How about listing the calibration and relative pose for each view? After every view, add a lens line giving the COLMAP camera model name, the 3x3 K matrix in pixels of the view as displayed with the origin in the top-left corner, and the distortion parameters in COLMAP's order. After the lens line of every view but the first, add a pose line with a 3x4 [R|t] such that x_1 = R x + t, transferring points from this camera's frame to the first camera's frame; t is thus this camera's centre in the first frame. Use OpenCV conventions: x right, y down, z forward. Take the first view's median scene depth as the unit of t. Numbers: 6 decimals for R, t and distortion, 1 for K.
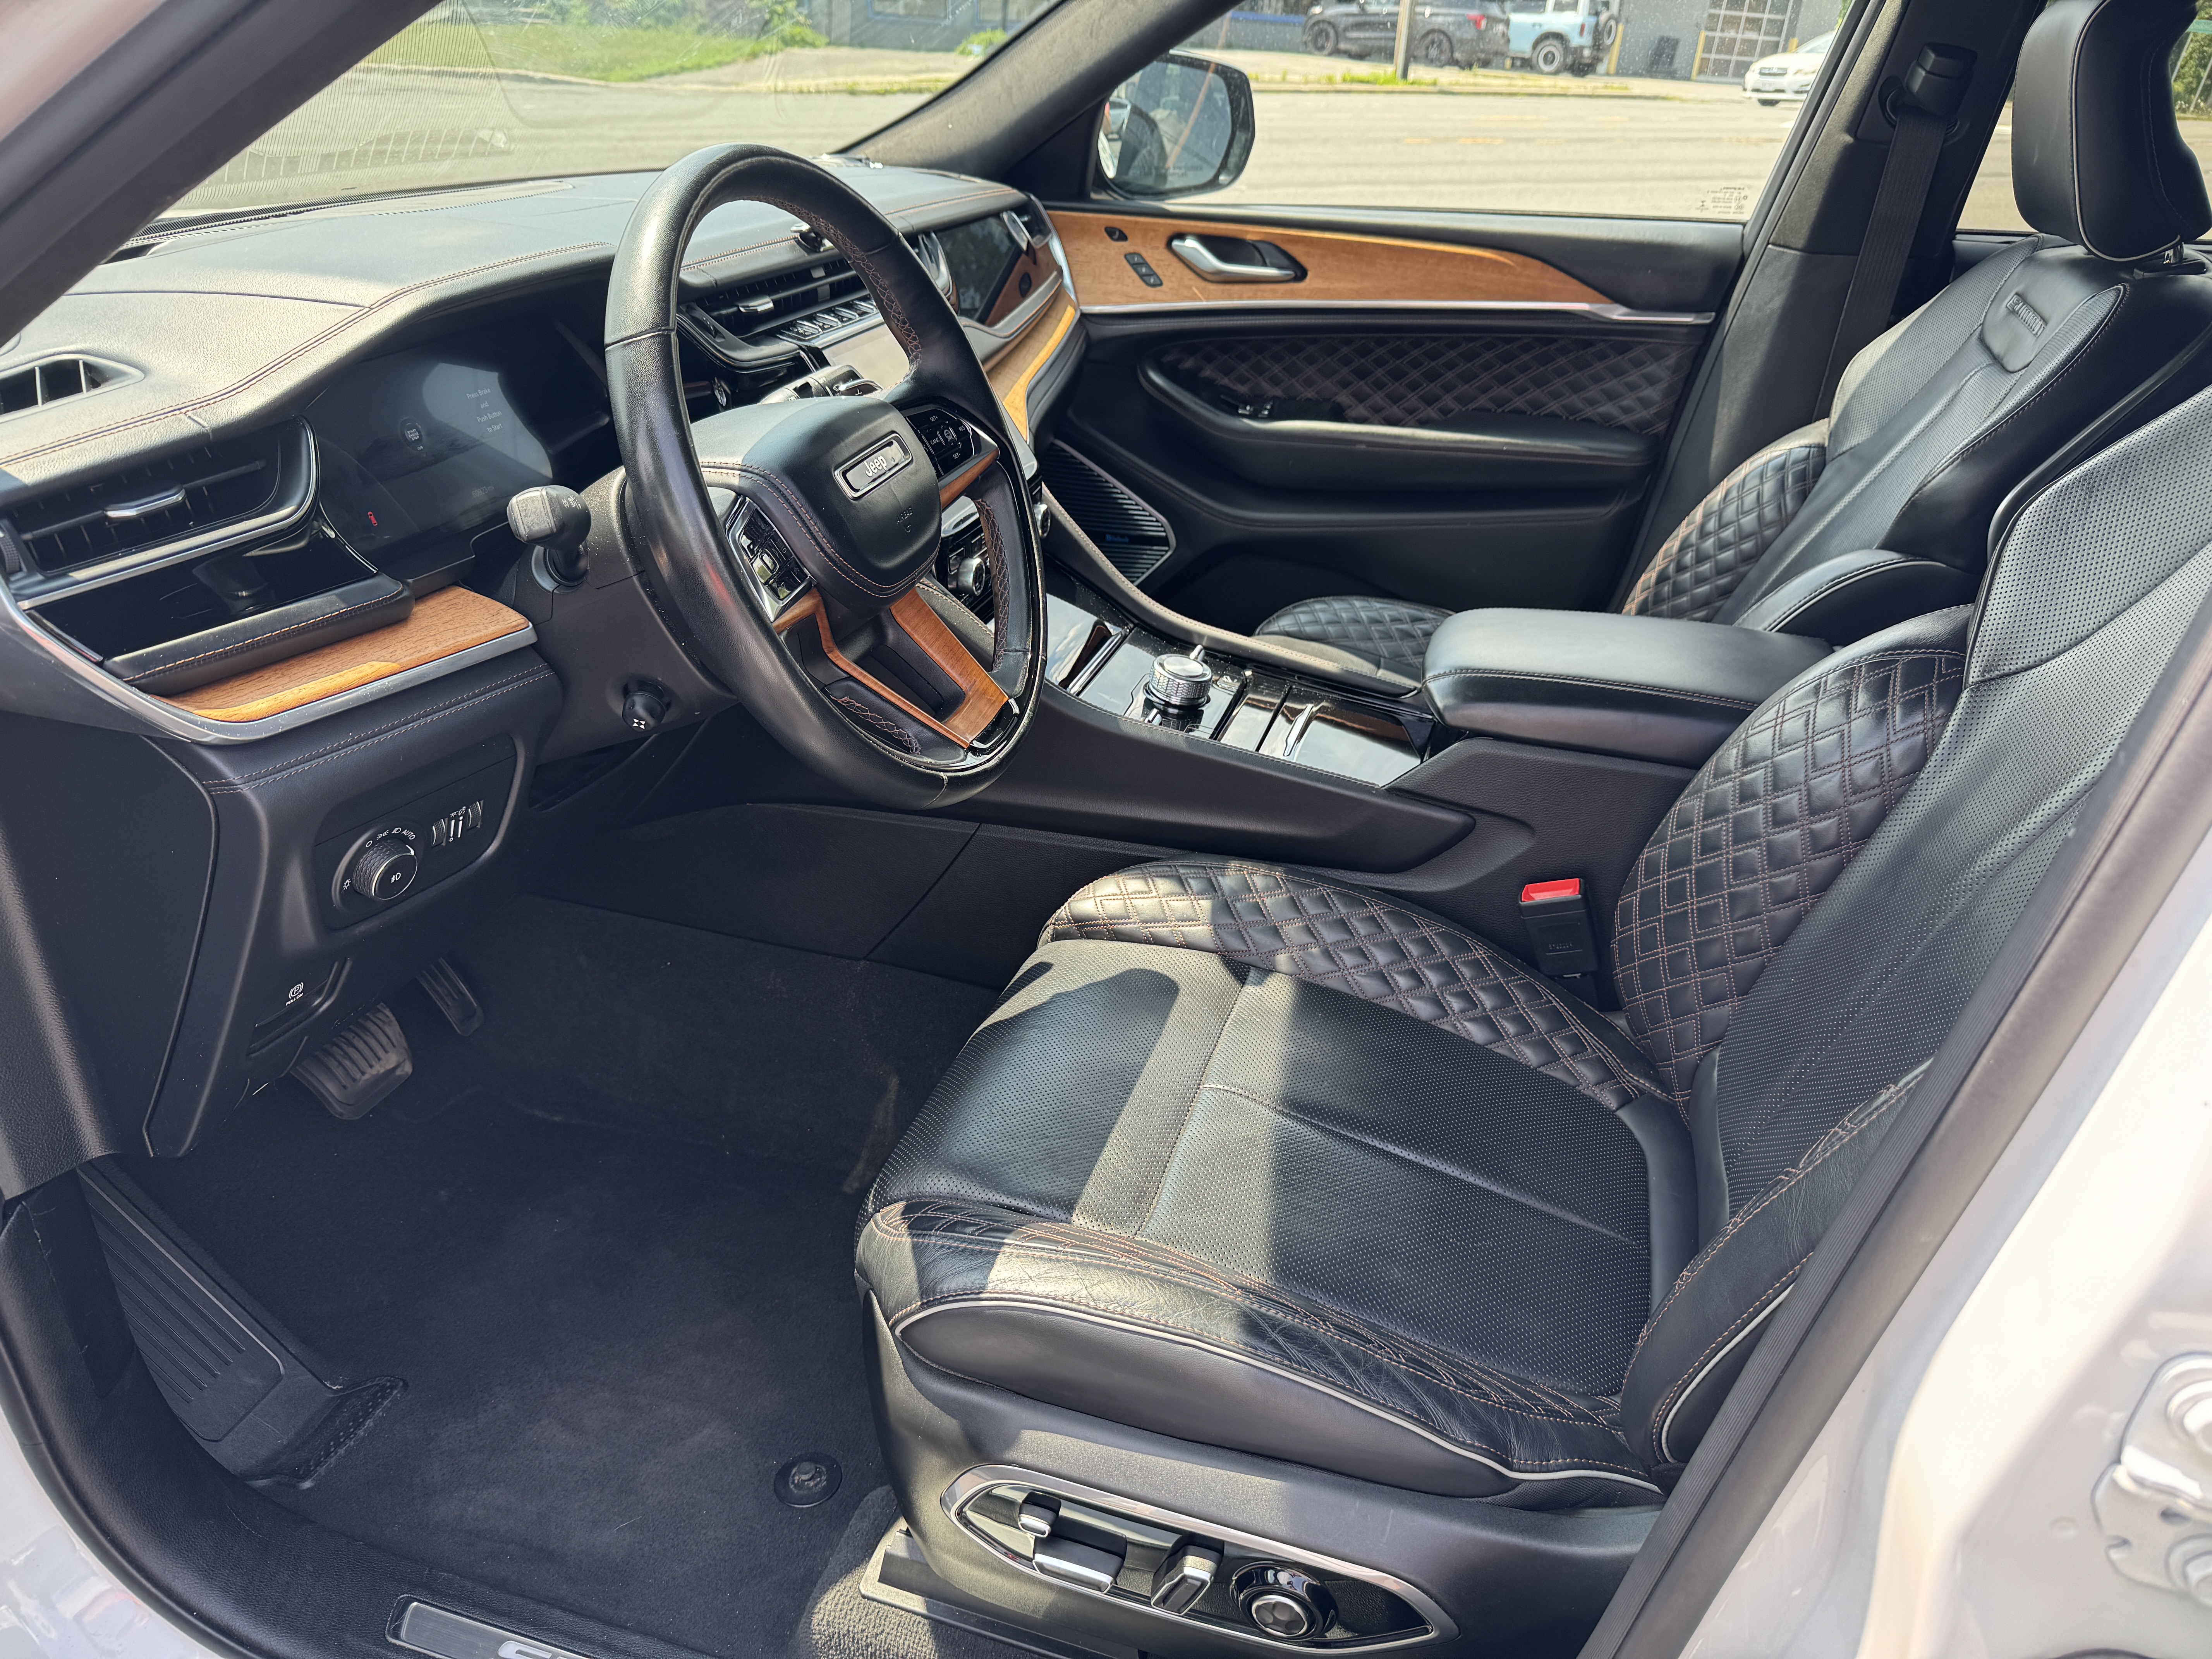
lens RADIAL K [[1590.9, 0, 1101.2], [0, 1590.9, 817.5], [0, 0, 1]] dist [0.054457, -0.080210]
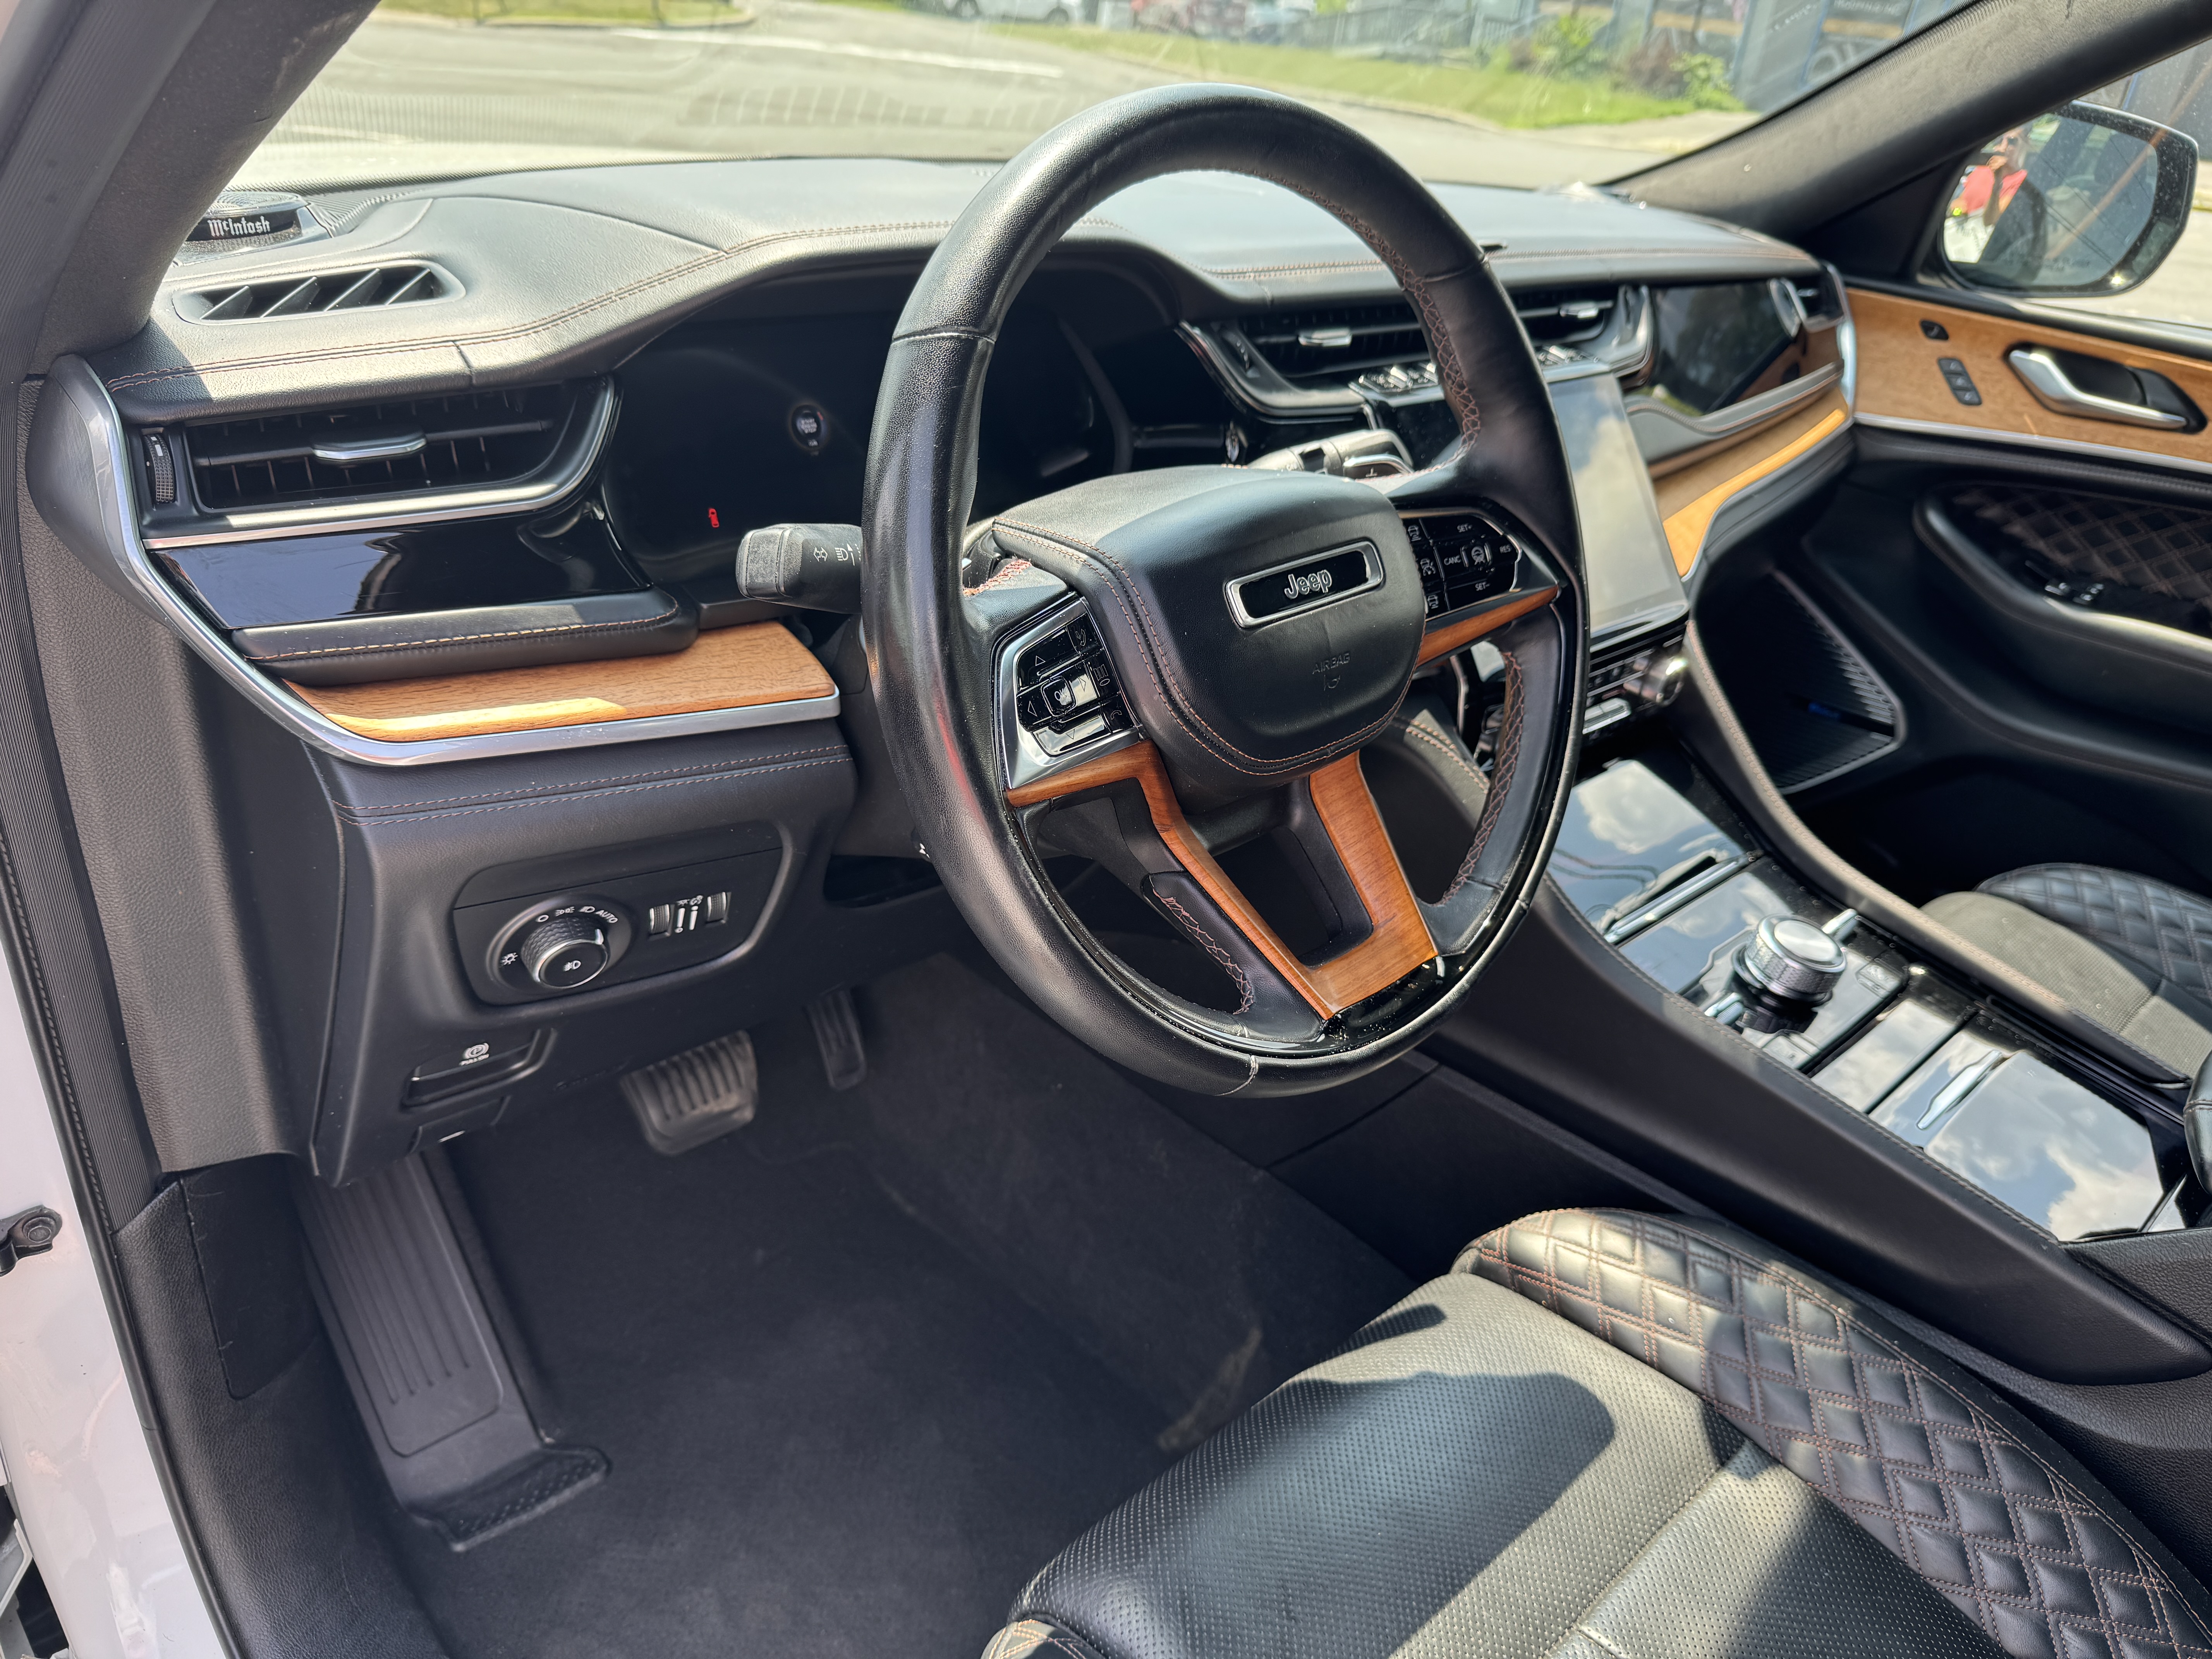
lens RADIAL K [[1590.9, 0, 1101.2], [0, 1590.9, 817.5], [0, 0, 1]] dist [0.054457, -0.080210]
pose [[0.871544, 0.270363, -0.409041, 0.060130], [-0.281589, 0.958938, 0.033844, -0.090987], [0.401395, 0.085685, 0.911888, 0.264317]]
